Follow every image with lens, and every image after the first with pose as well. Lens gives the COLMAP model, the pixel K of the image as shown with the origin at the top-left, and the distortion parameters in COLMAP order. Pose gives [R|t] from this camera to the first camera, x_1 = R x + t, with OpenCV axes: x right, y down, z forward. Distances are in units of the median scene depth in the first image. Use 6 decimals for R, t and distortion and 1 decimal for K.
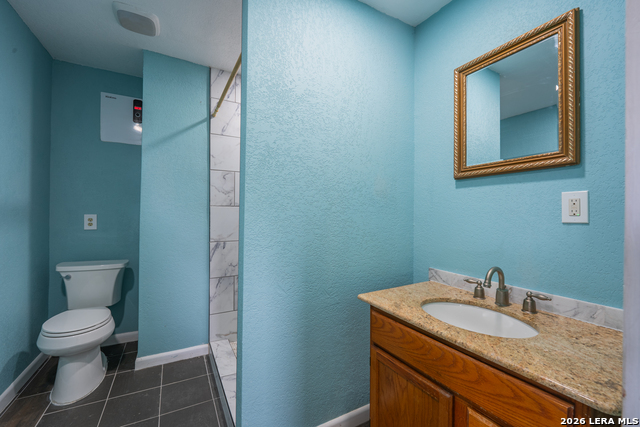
lens RADIAL K [[261.8, 0, 318.5], [0, 261.8, 213.0], [0, 0, 1]] dist [-0.003578, -0.000688]
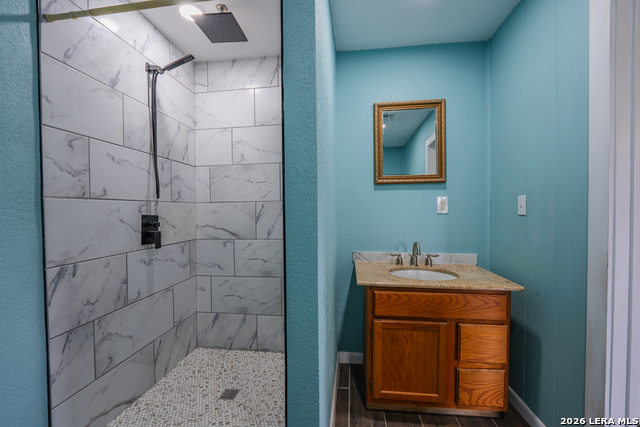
lens RADIAL K [[261.8, 0, 318.5], [0, 261.8, 213.0], [0, 0, 1]] dist [-0.003578, -0.000688]
pose [[0.594927, -0.021021, 0.803505, -0.725440], [0.004042, 0.999724, 0.023162, -0.008548], [-0.803770, -0.010532, 0.594847, 0.401038]]
